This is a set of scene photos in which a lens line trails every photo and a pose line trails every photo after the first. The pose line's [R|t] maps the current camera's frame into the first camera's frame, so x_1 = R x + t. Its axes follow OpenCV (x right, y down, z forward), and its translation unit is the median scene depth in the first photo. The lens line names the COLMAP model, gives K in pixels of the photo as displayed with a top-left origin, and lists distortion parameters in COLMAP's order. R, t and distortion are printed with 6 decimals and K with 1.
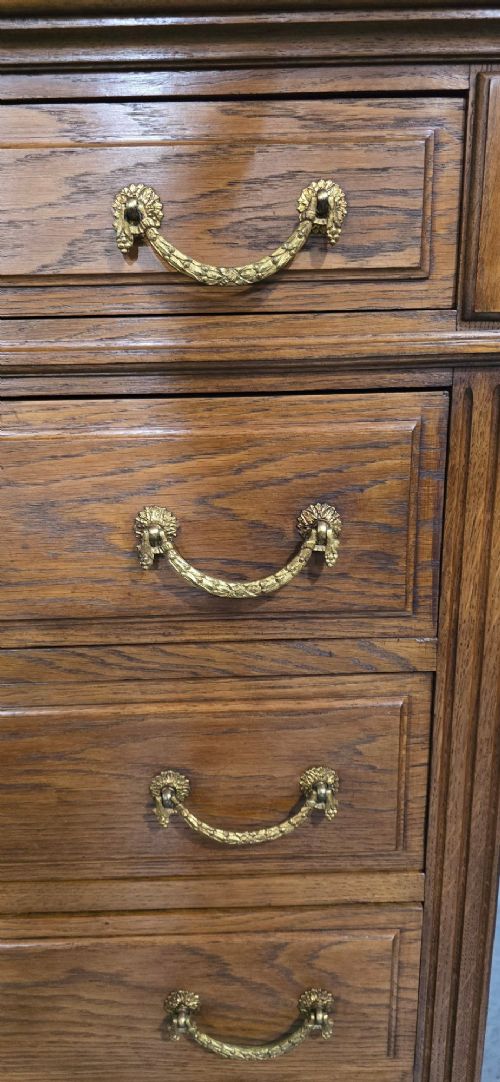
lens RADIAL K [[796.4, 0, 250.0], [0, 796.4, 541.0], [0, 0, 1]] dist [0.015389, -0.002920]
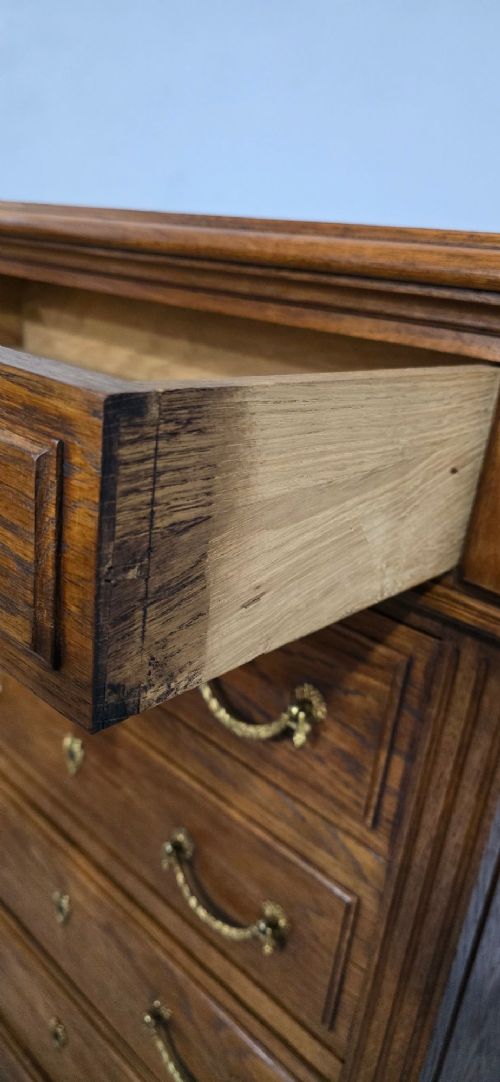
lens RADIAL K [[727.3, 0, 250.8], [0, 727.3, 546.3], [0, 0, 1]] dist [0.054952, -0.068492]
pose [[0.725328, 0.332556, -0.602749, 0.535043], [-0.334420, 0.935536, 0.113735, -0.296822], [0.601716, 0.119076, 0.789784, 0.134907]]
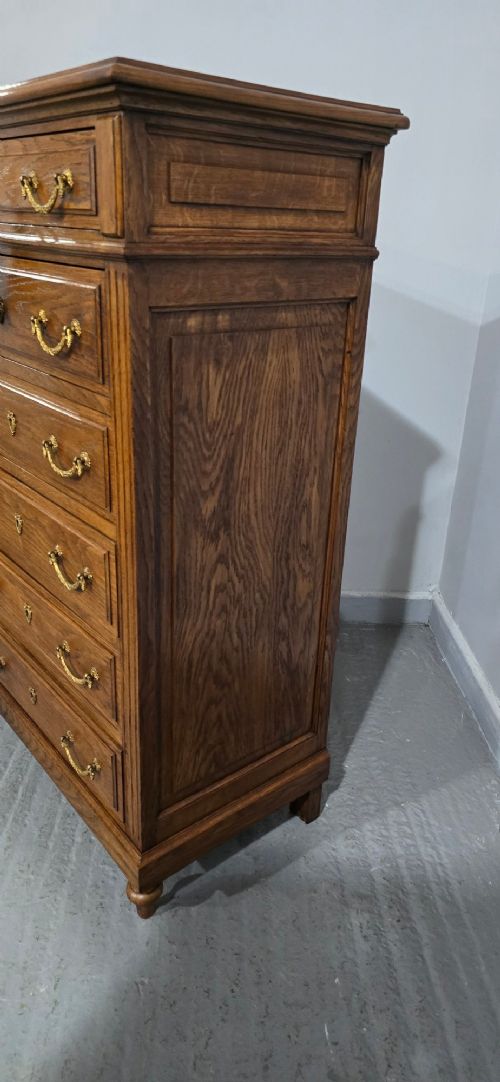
lens RADIAL K [[726.9, 0, 250.8], [0, 726.9, 536.7], [0, 0, 1]] dist [0.064058, -0.084663]
pose [[0.626859, 0.351188, -0.695497, 1.926663], [-0.287993, 0.933875, 0.211985, -0.050338], [0.723953, 0.067414, 0.686547, -0.005008]]
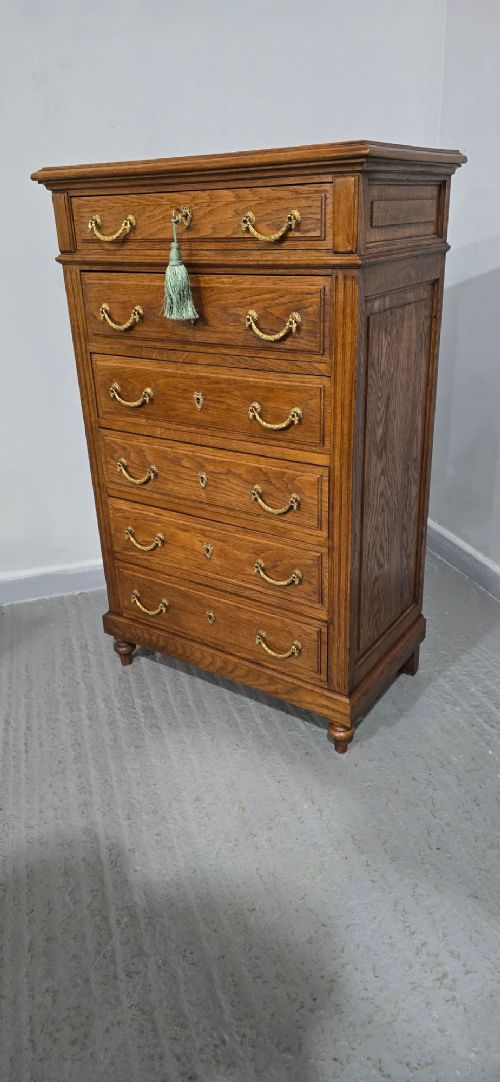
lens RADIAL K [[726.9, 0, 250.8], [0, 726.9, 536.7], [0, 0, 1]] dist [0.064058, -0.084663]
pose [[0.818050, 0.226072, -0.528853, 1.613563], [-0.159234, 0.972590, 0.169450, 0.342195], [0.552665, -0.054407, 0.831626, -1.507981]]
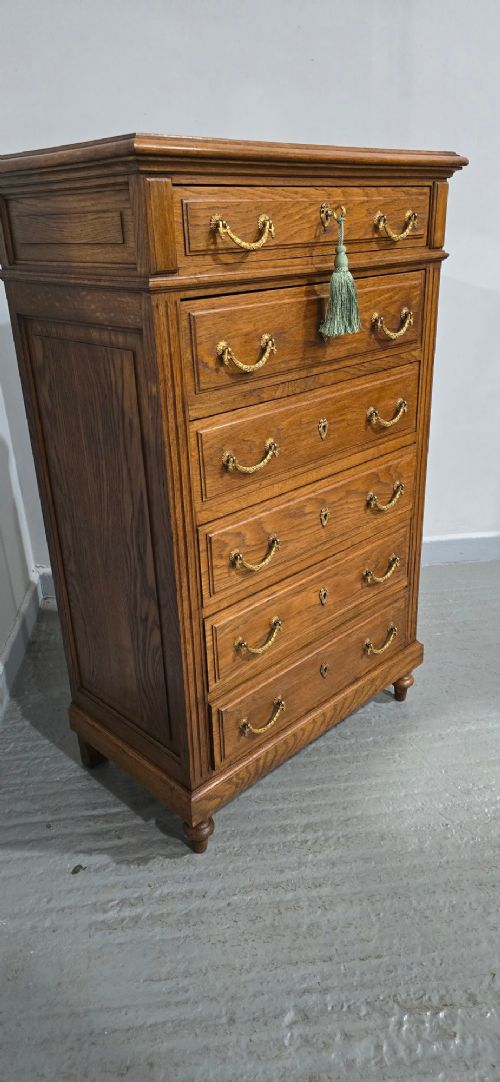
lens RADIAL K [[724.2, 0, 247.5], [0, 724.2, 553.9], [0, 0, 1]] dist [0.066290, -0.089015]
pose [[0.726456, -0.290681, 0.622709, -2.503977], [0.235017, 0.956586, 0.172363, 0.251094], [-0.645778, 0.021133, 0.763233, -0.870067]]
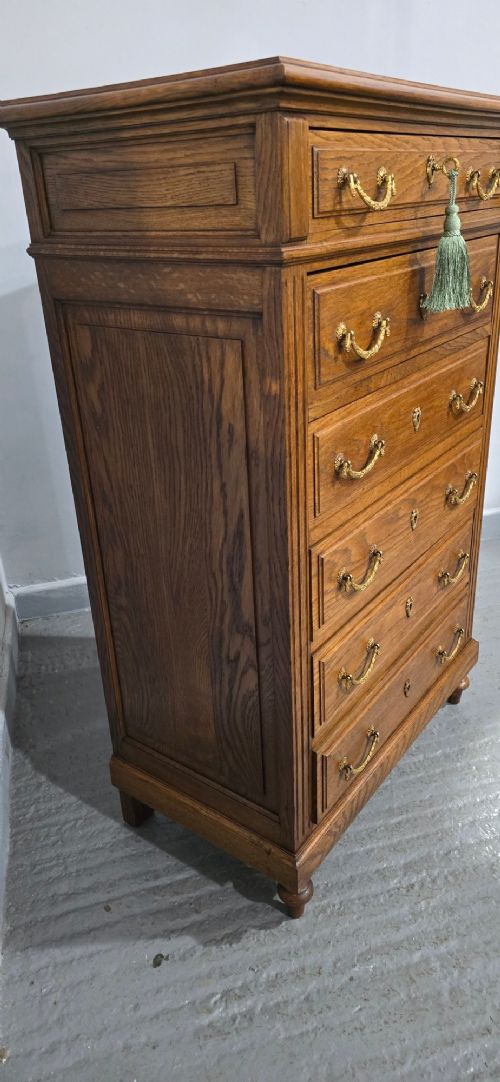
lens RADIAL K [[726.9, 0, 250.8], [0, 726.9, 536.7], [0, 0, 1]] dist [0.064058, -0.084663]
pose [[0.607139, -0.348245, 0.714218, -2.623220], [0.280722, 0.934889, 0.217207, 0.022922], [-0.743356, 0.068621, 0.665367, -0.116048]]
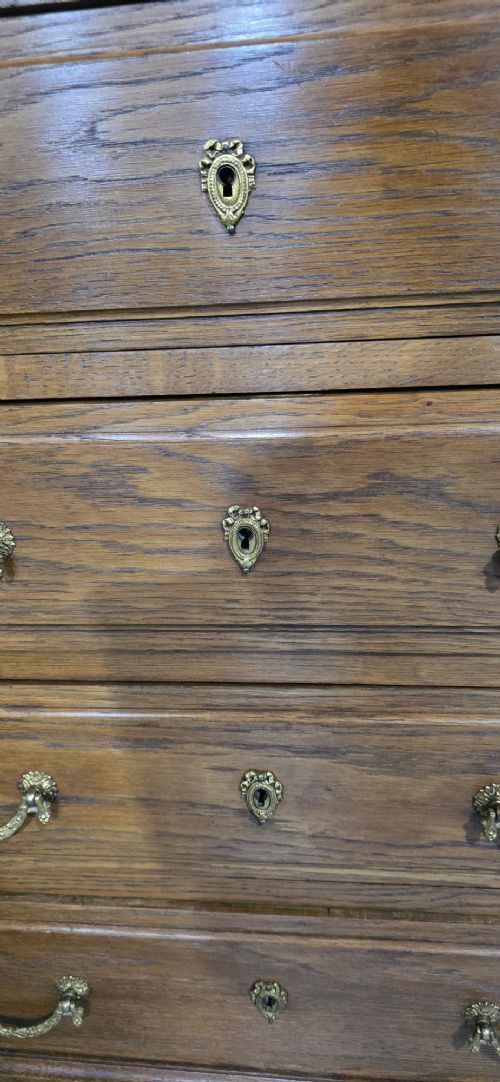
lens RADIAL K [[726.9, 0, 250.8], [0, 726.9, 536.7], [0, 0, 1]] dist [0.064058, -0.084663]
pose [[0.992386, 0.015877, -0.122141, -0.292992], [-0.008973, 0.998341, 0.056871, 0.641026], [0.122841, -0.055342, 0.990882, 0.353217]]
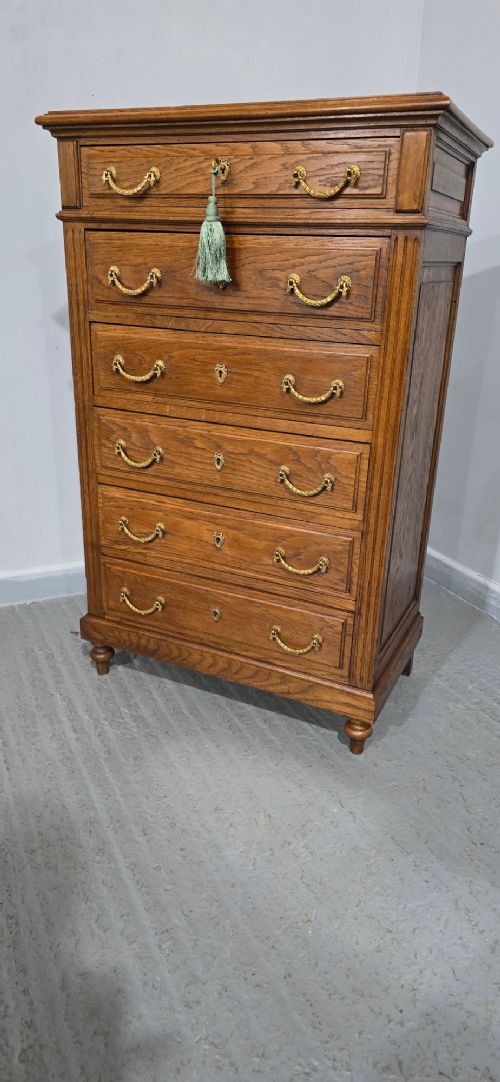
lens RADIAL K [[727.3, 0, 250.8], [0, 727.3, 546.3], [0, 0, 1]] dist [0.054952, -0.068492]
pose [[0.894429, 0.210049, -0.394813, 1.026028], [-0.182278, 0.977401, 0.107057, 0.686793], [0.408378, -0.023789, 0.912503, -1.617258]]
